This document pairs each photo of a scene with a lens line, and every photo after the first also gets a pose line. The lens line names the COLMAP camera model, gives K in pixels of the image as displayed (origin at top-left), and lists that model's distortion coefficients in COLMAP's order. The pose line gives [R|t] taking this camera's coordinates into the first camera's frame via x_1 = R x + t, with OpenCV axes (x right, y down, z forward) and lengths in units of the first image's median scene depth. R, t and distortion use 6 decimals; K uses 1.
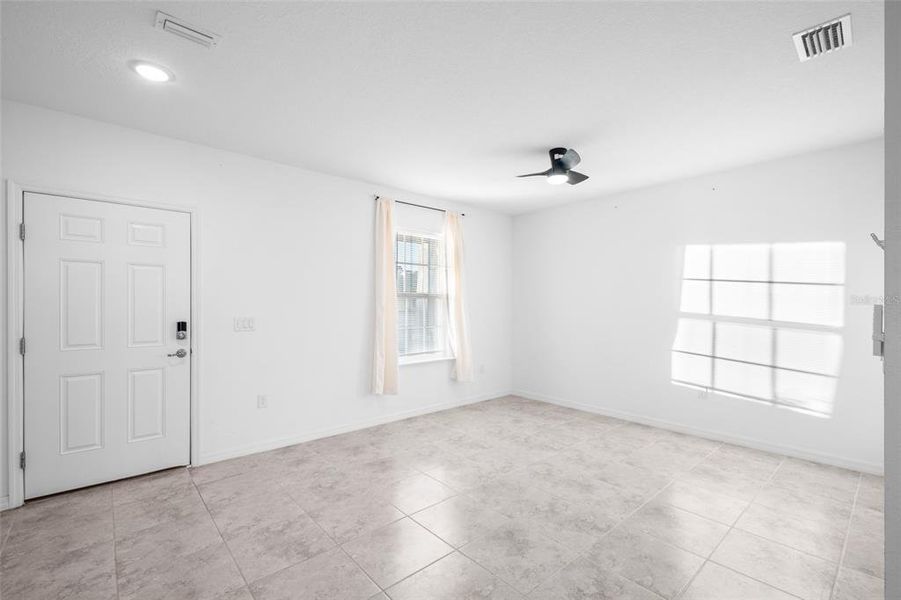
lens RADIAL K [[390.8, 0, 453.8], [0, 390.8, 305.1], [0, 0, 1]] dist [-0.004125, -0.000310]
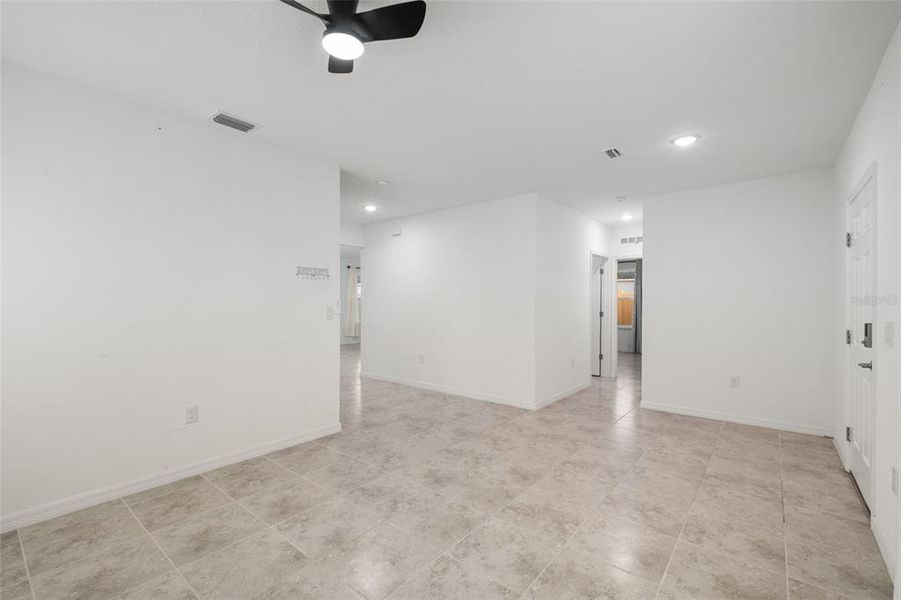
lens RADIAL K [[390.8, 0, 450.7], [0, 390.8, 296.6], [0, 0, 1]] dist [-0.004125, -0.000310]
pose [[-0.986807, -0.007375, -0.161734, 0.224463], [-0.005269, 0.999896, -0.013451, 0.005075], [0.161817, -0.012421, -0.986743, 1.632346]]
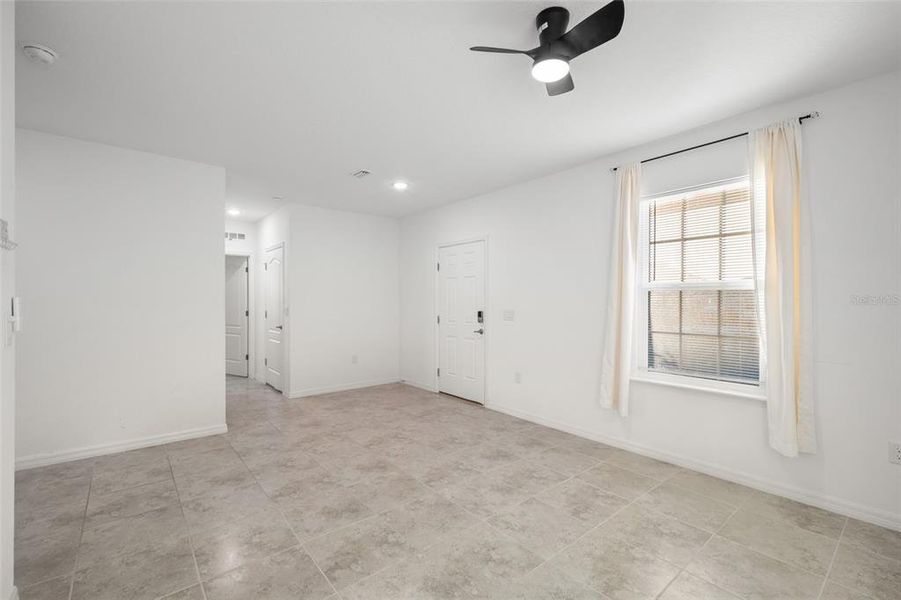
lens RADIAL K [[390.8, 0, 450.5], [0, 390.8, 301.6], [0, 0, 1]] dist [-0.004125, -0.000310]
pose [[-0.030948, 0.000454, -0.999521, 0.878496], [-0.004168, 0.999991, 0.000583, 0.004090], [0.999512, 0.004184, -0.030946, 0.938261]]
